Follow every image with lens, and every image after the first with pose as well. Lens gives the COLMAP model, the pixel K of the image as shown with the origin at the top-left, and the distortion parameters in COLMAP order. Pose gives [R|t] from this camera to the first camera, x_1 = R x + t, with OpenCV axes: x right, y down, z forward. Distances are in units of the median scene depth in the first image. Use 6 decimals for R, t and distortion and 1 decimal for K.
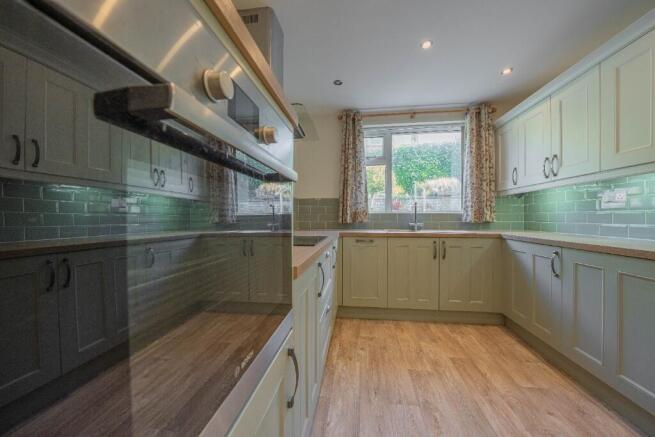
lens RADIAL K [[228.9, 0, 326.7], [0, 228.9, 218.4], [0, 0, 1]] dist [-0.019415, 0.000082]
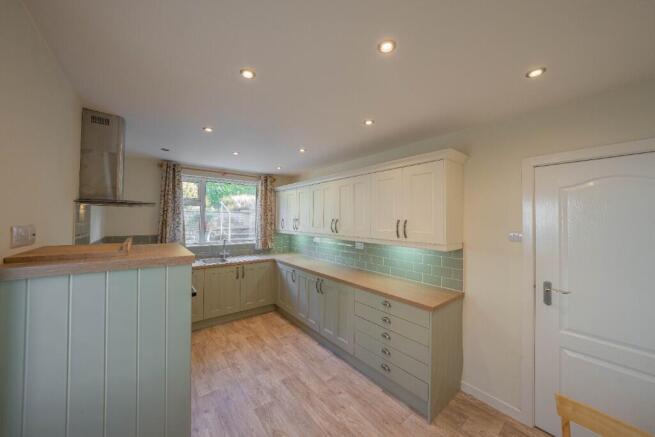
lens RADIAL K [[228.9, 0, 326.7], [0, 228.9, 218.4], [0, 0, 1]] dist [-0.019415, 0.000082]
pose [[0.686196, 0.018260, 0.727188, -0.222362], [-0.011887, 0.999833, -0.013890, -0.200633], [-0.727320, 0.000887, 0.686298, -0.461165]]
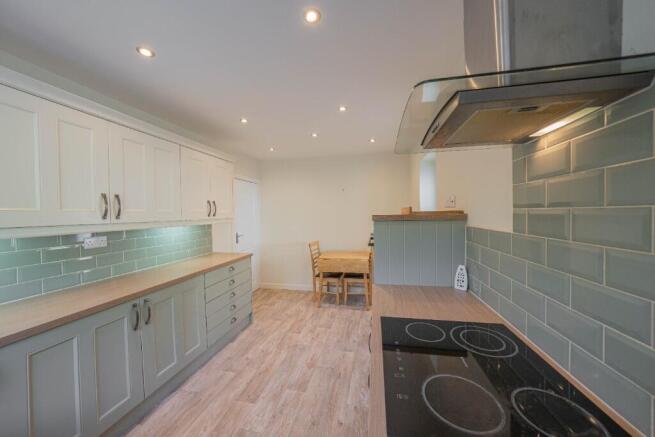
lens RADIAL K [[224.9, 0, 327.5], [0, 224.9, 218.5], [0, 0, 1]] dist [0.000319, 0.000034]
pose [[-0.997260, 0.021527, 0.070781, 0.087185], [0.023168, 0.999480, 0.022446, -0.129079], [-0.070261, 0.024025, -0.997239, 1.218219]]
